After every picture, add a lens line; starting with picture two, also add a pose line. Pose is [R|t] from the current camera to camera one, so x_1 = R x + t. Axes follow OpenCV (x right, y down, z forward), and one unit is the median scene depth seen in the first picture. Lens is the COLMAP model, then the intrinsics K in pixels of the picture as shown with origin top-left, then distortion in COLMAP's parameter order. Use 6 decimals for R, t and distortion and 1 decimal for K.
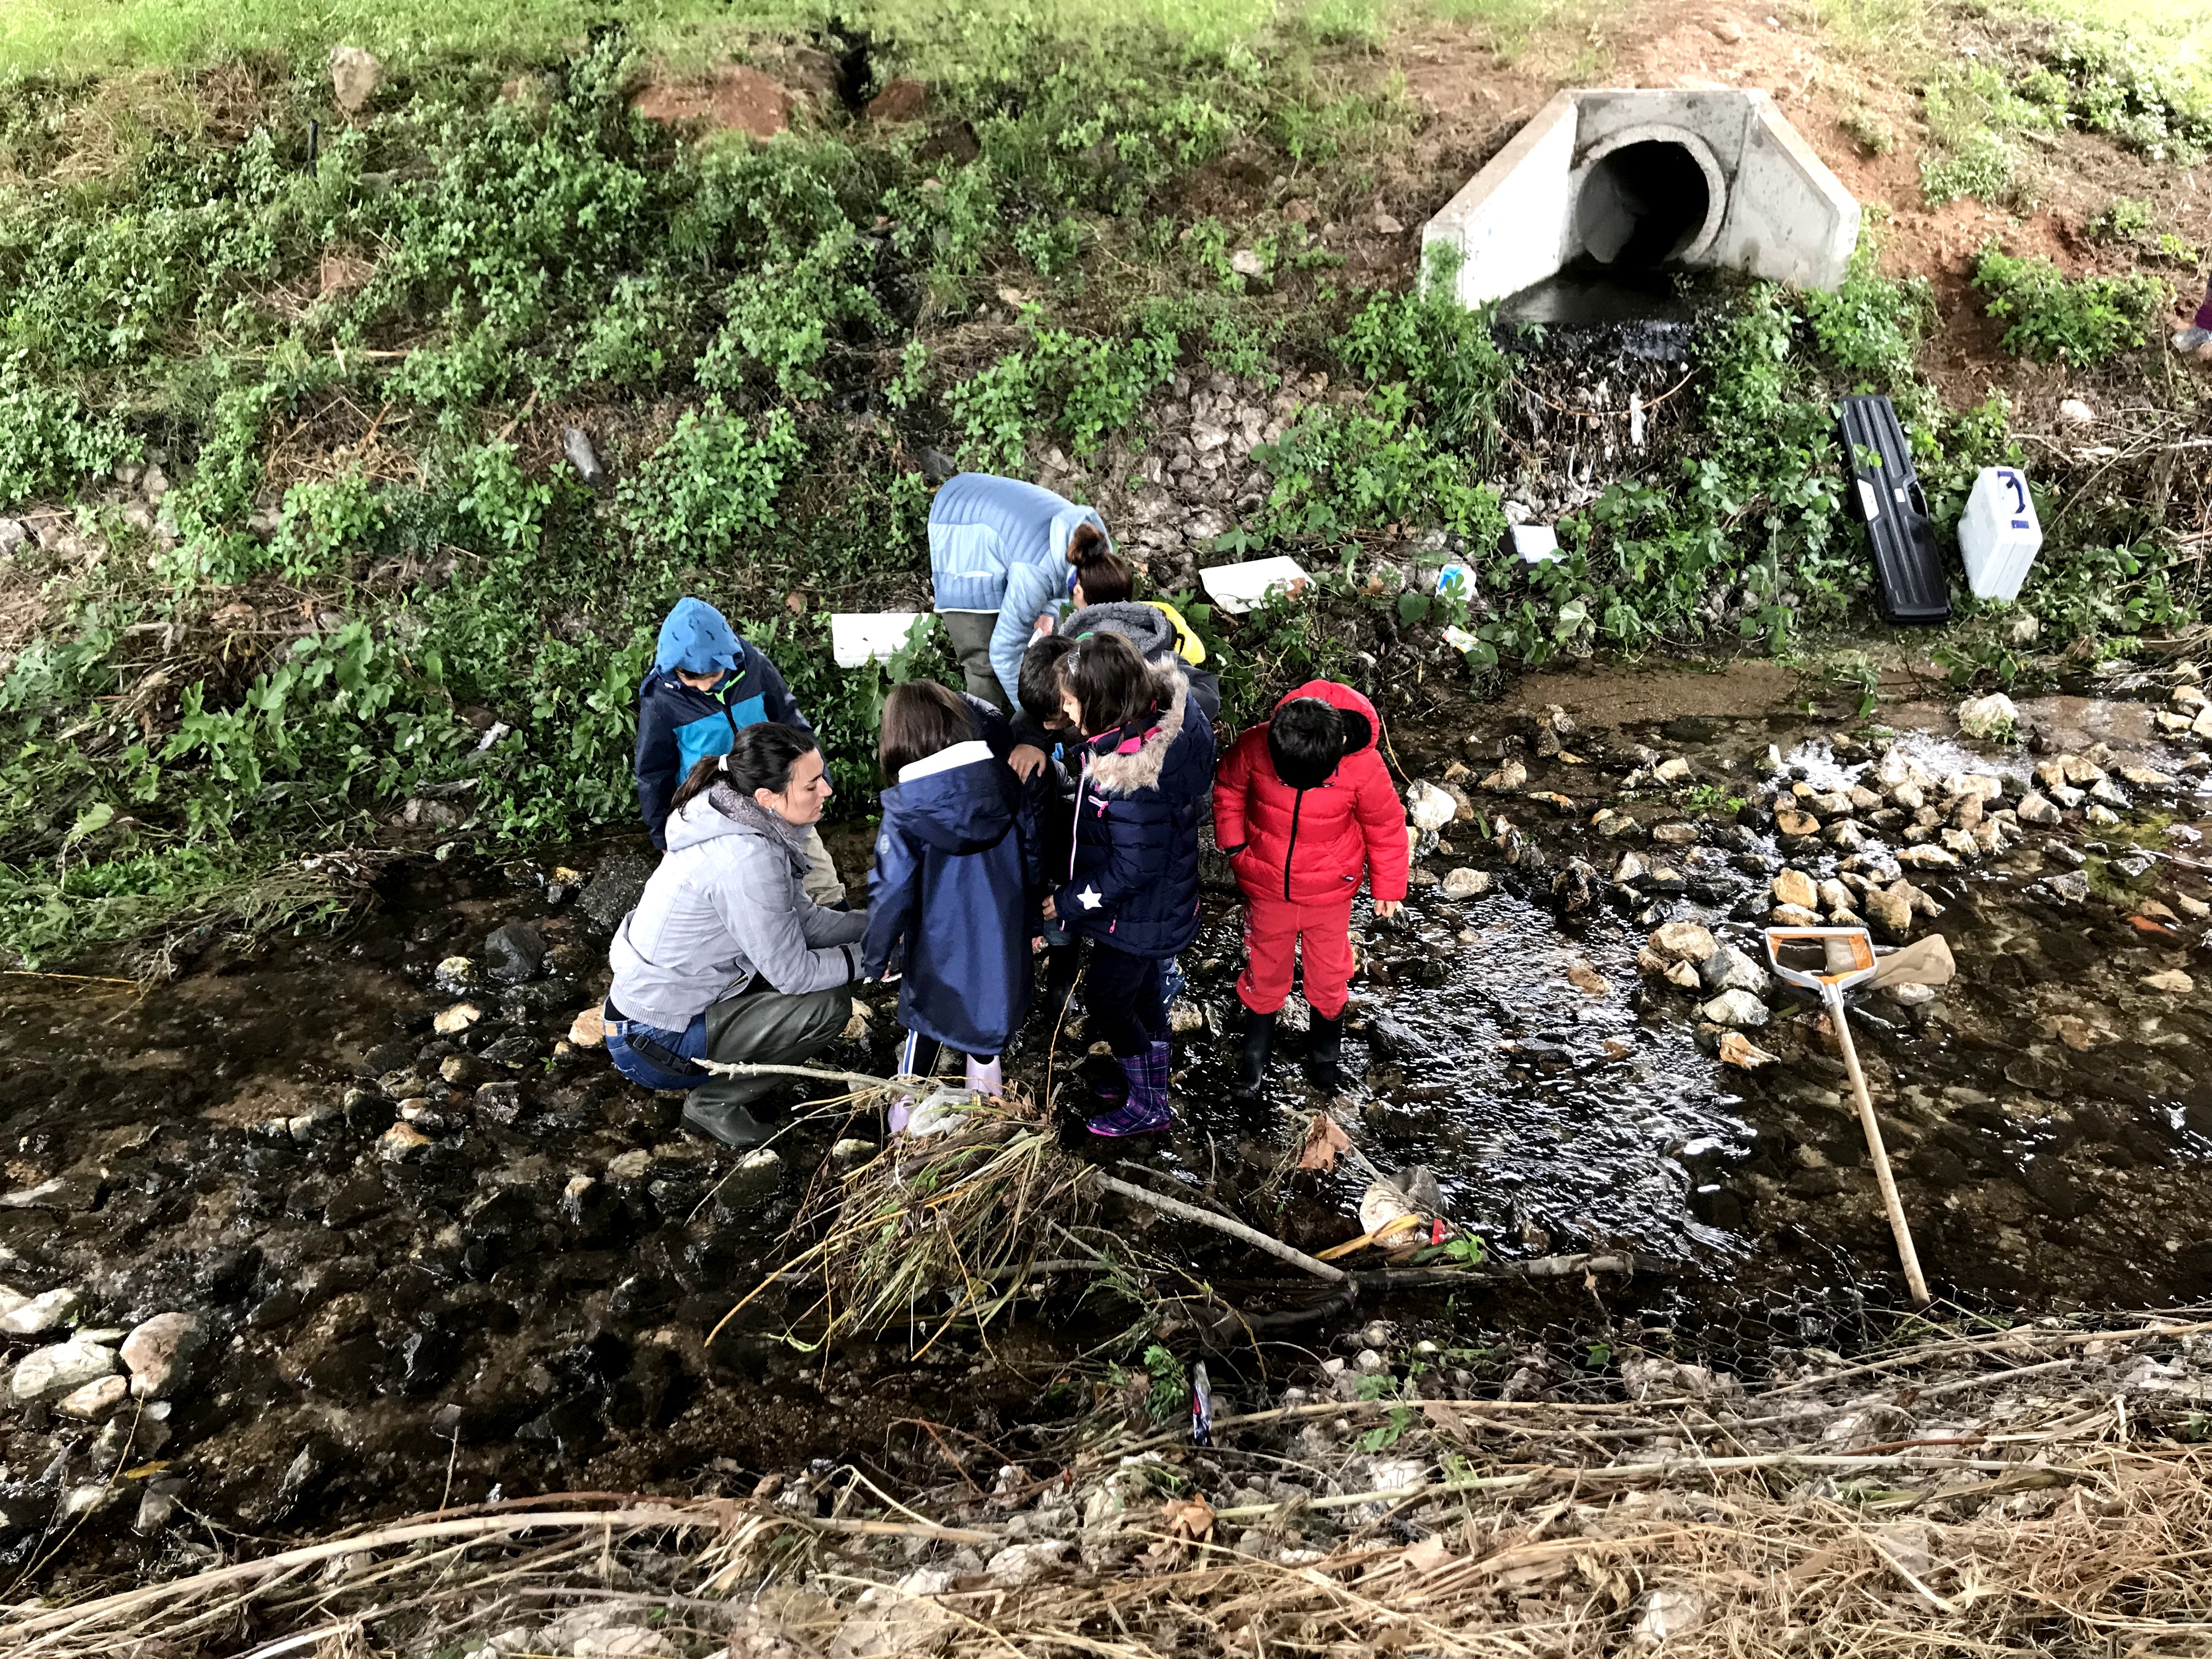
lens RADIAL K [[1820.0, 0, 1107.1], [0, 1820.0, 805.1], [0, 0, 1]] dist [0.010242, 0.012089]
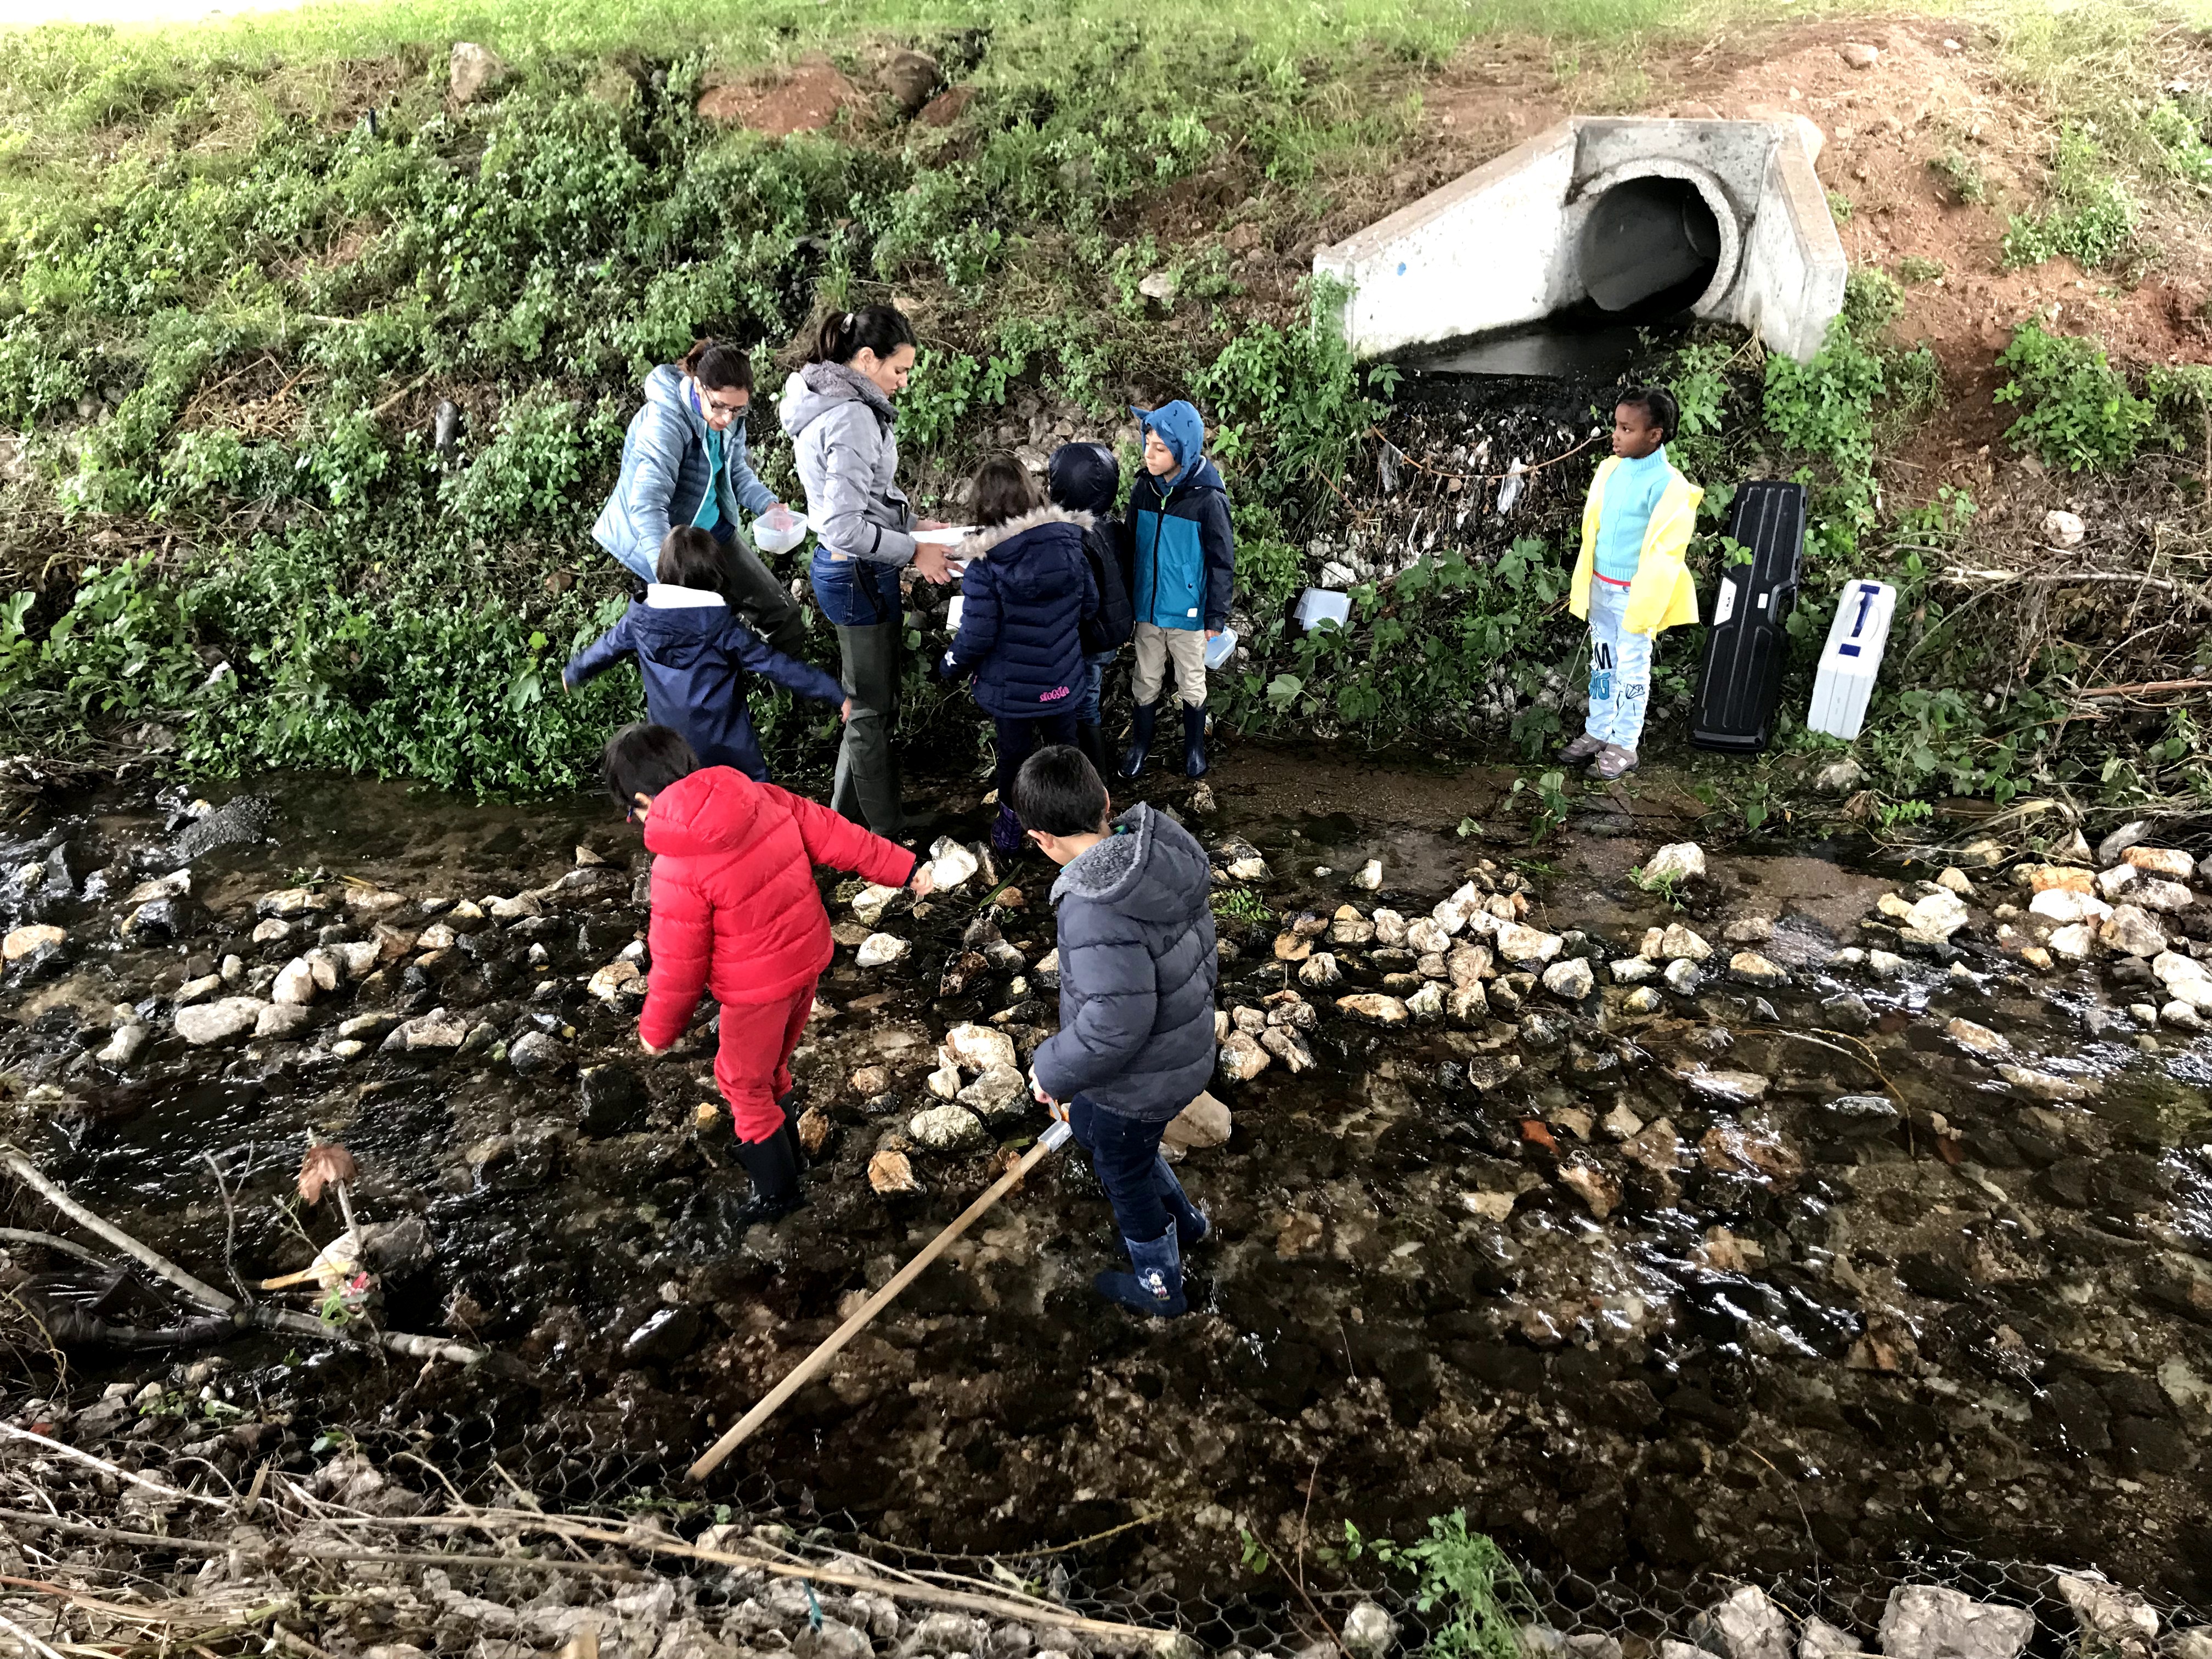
lens RADIAL K [[1820.0, 0, 1107.1], [0, 1820.0, 805.1], [0, 0, 1]] dist [0.010242, 0.012089]
pose [[0.943901, 0.143326, -0.297502, 0.400208], [-0.145144, 0.989280, 0.016094, -0.044267], [0.296620, 0.027989, 0.954585, 0.099595]]
